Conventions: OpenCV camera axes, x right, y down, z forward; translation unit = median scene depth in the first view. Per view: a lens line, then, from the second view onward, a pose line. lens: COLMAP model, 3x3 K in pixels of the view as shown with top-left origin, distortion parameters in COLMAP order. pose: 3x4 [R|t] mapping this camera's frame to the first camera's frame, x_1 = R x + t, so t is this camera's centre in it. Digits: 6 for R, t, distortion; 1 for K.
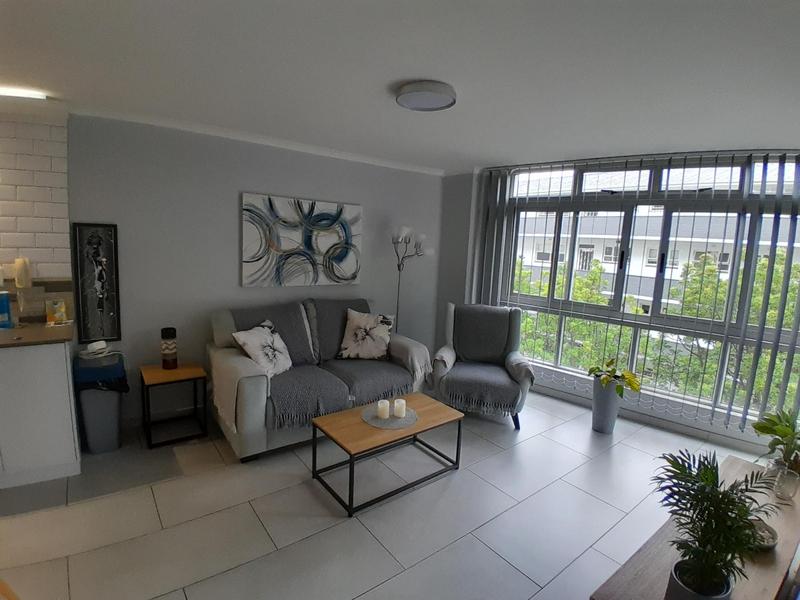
lens RADIAL K [[398.7, 0, 390.0], [0, 398.7, 295.7], [0, 0, 1]] dist [0.004865, -0.048331]
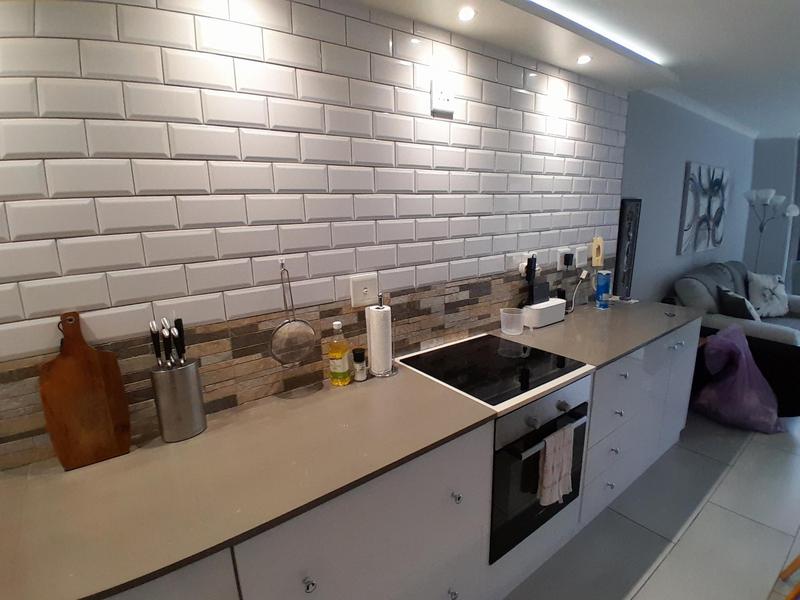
lens RADIAL K [[398.7, 0, 390.0], [0, 398.7, 295.7], [0, 0, 1]] dist [0.004865, -0.048331]
pose [[0.997753, -0.060293, -0.029211, -1.057605], [0.062433, 0.994923, 0.078936, -0.043093], [0.024303, -0.080582, 0.996452, -0.036214]]
